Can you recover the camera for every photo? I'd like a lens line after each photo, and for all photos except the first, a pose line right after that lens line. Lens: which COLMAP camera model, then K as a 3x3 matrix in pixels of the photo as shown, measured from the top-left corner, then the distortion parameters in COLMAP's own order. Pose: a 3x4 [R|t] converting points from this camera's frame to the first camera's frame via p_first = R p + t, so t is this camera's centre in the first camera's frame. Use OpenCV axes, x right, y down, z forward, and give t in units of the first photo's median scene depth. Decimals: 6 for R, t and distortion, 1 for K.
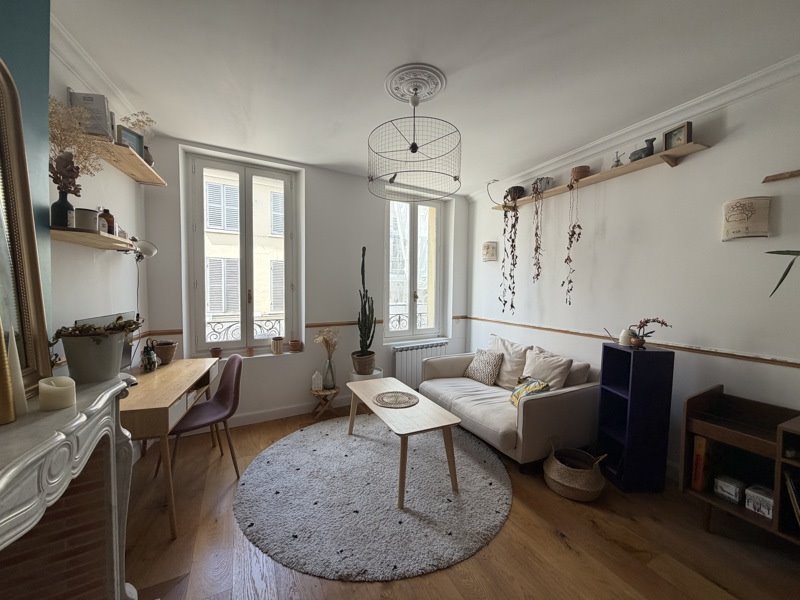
lens RADIAL K [[316.4, 0, 397.4], [0, 316.4, 300.9], [0, 0, 1]] dist [0.000959, 0.000082]
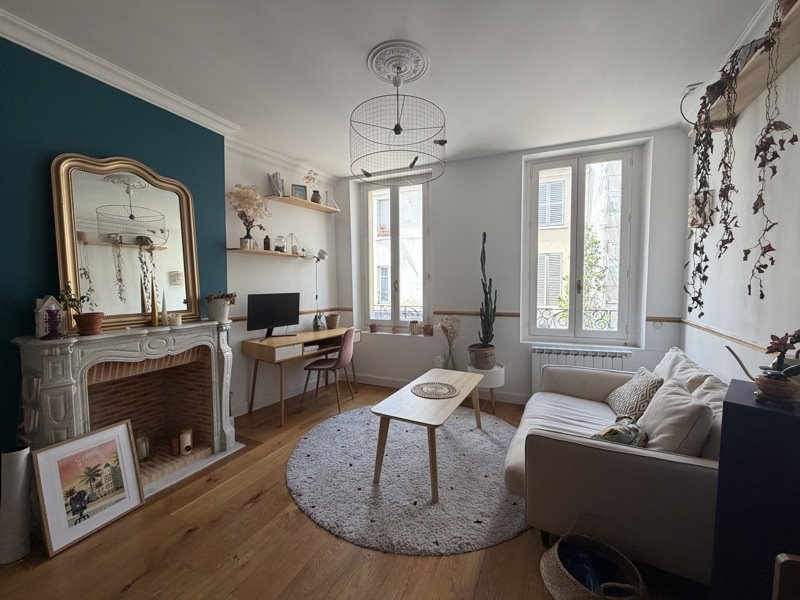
lens RADIAL K [[316.4, 0, 397.4], [0, 316.4, 300.9], [0, 0, 1]] dist [0.000959, 0.000082]
pose [[0.604880, 0.033218, -0.795623, 0.525997], [-0.023093, 0.999441, 0.024171, 0.015132], [0.795981, 0.003753, 0.605310, 0.251287]]
